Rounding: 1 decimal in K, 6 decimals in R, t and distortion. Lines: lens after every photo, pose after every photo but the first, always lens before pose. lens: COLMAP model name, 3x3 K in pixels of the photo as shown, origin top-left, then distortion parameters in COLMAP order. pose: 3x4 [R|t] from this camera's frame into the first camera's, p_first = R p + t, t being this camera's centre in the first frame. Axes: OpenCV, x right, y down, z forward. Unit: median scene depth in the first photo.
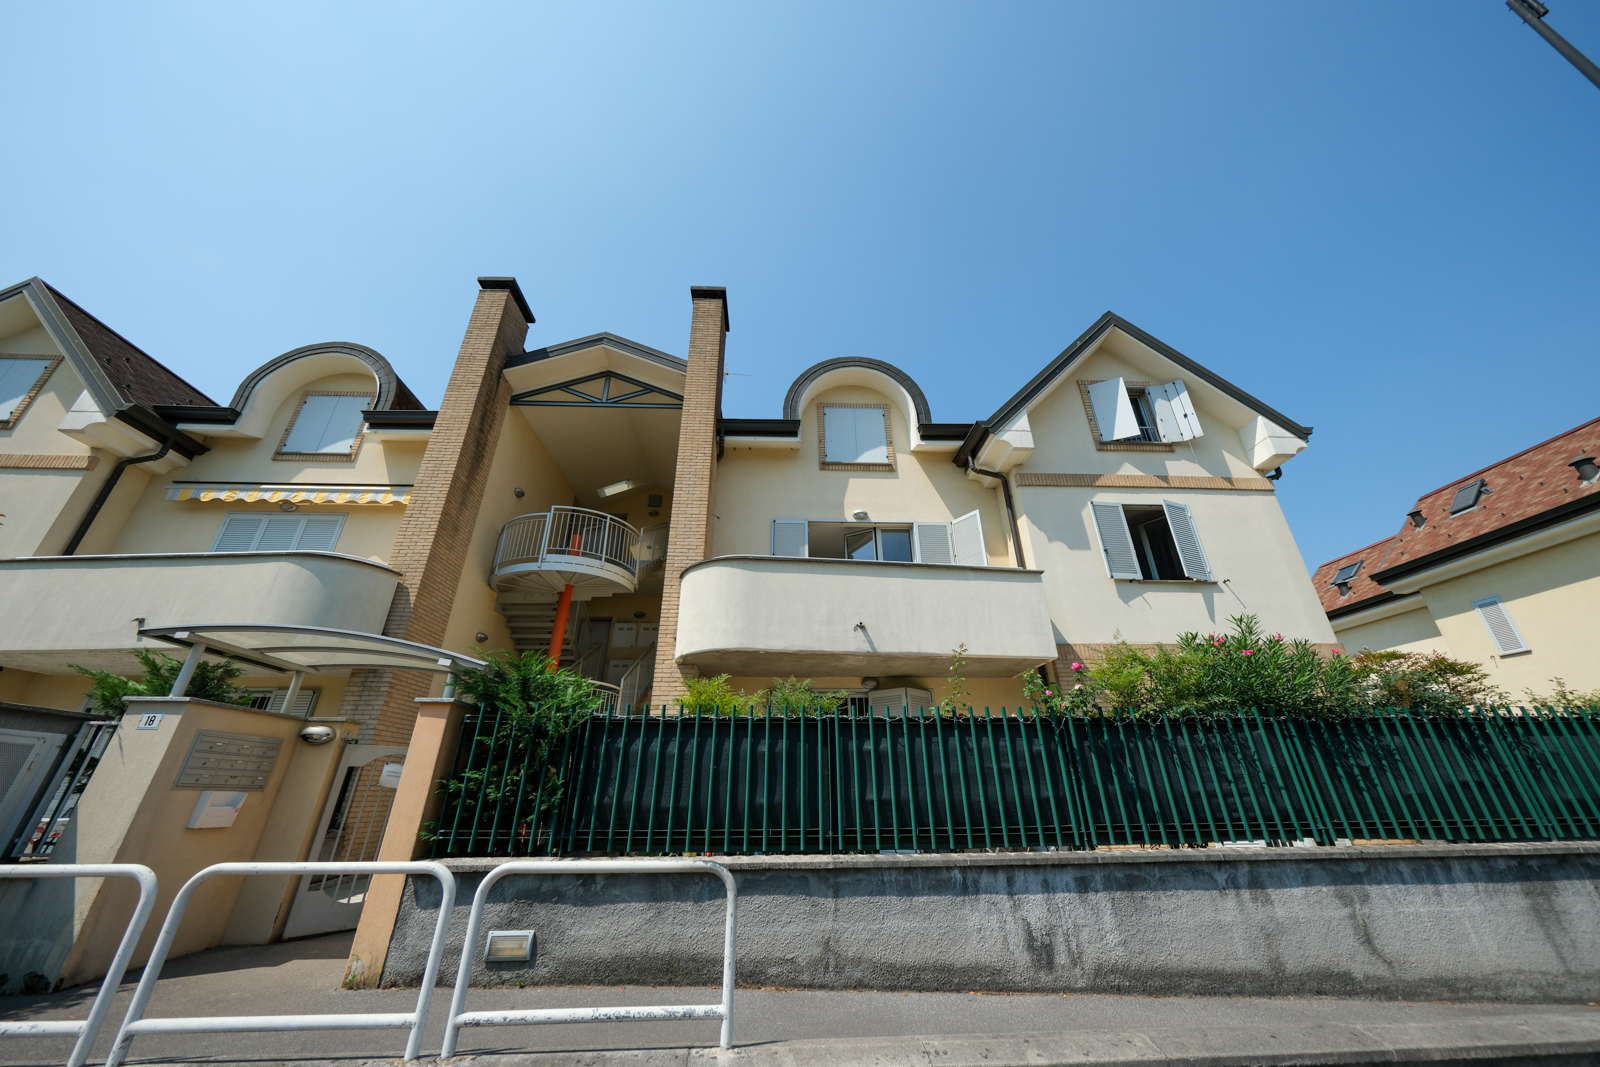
lens RADIAL K [[553.4, 0, 800.6], [0, 553.4, 527.7], [0, 0, 1]] dist [-0.002918, 0.000250]
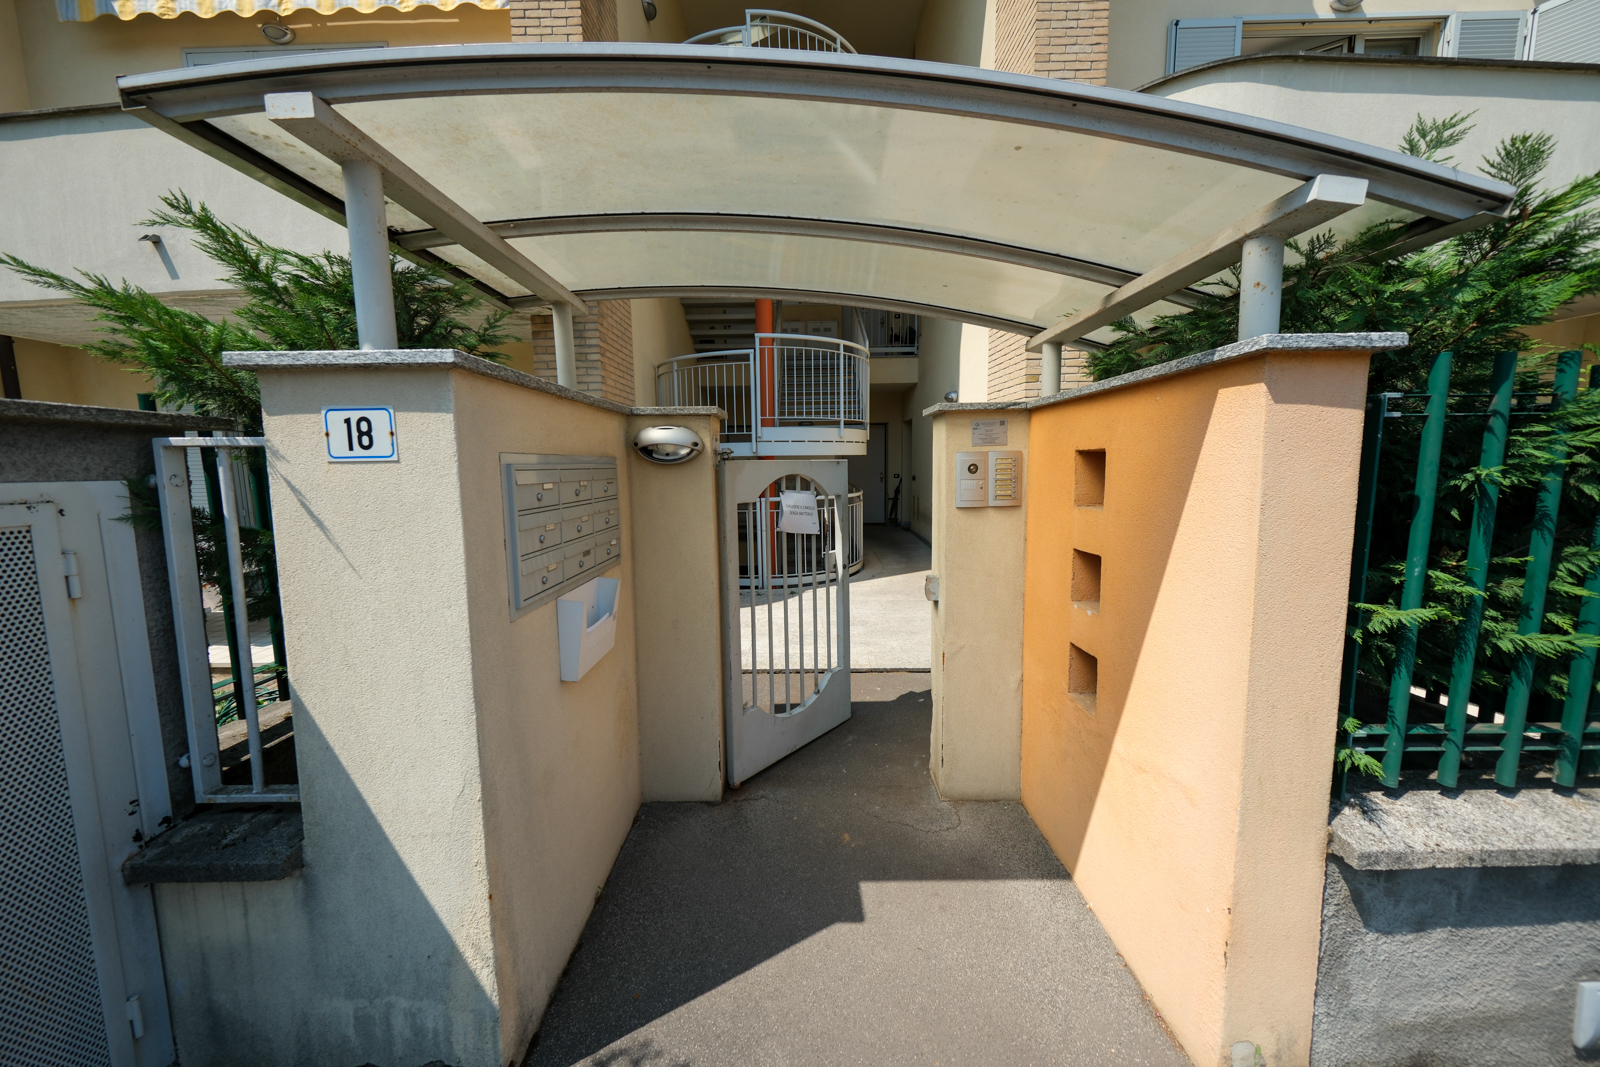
lens RADIAL K [[553.4, 0, 799.6], [0, 553.4, 531.0], [0, 0, 1]] dist [-0.002918, 0.000250]
pose [[0.997942, -0.000724, -0.064114, -0.742614], [0.035310, 0.840847, 0.540120, 0.195764], [0.053520, -0.541272, 0.839143, 0.592817]]
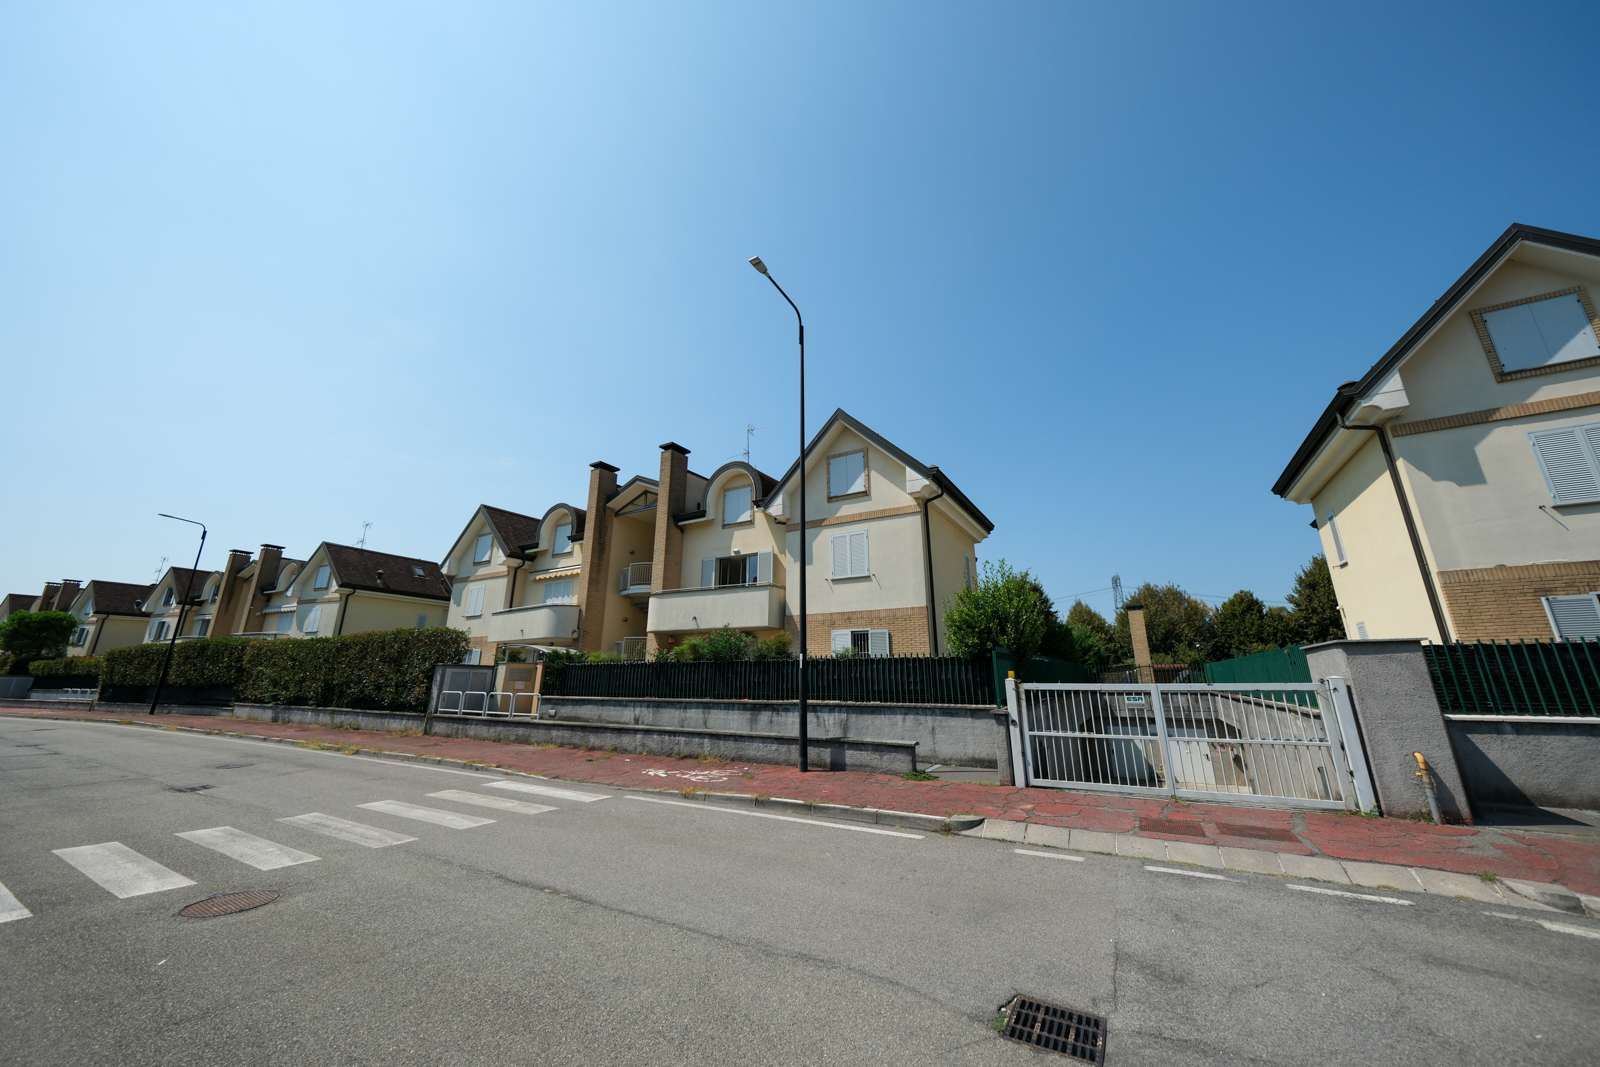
lens RADIAL K [[553.4, 0, 802.7], [0, 553.4, 524.6], [0, 0, 1]] dist [-0.002918, 0.000250]
pose [[0.837109, -0.141601, -0.528392, 2.929897], [0.231407, 0.966900, 0.107495, -0.590616], [0.495681, -0.212258, 0.842168, -1.152479]]
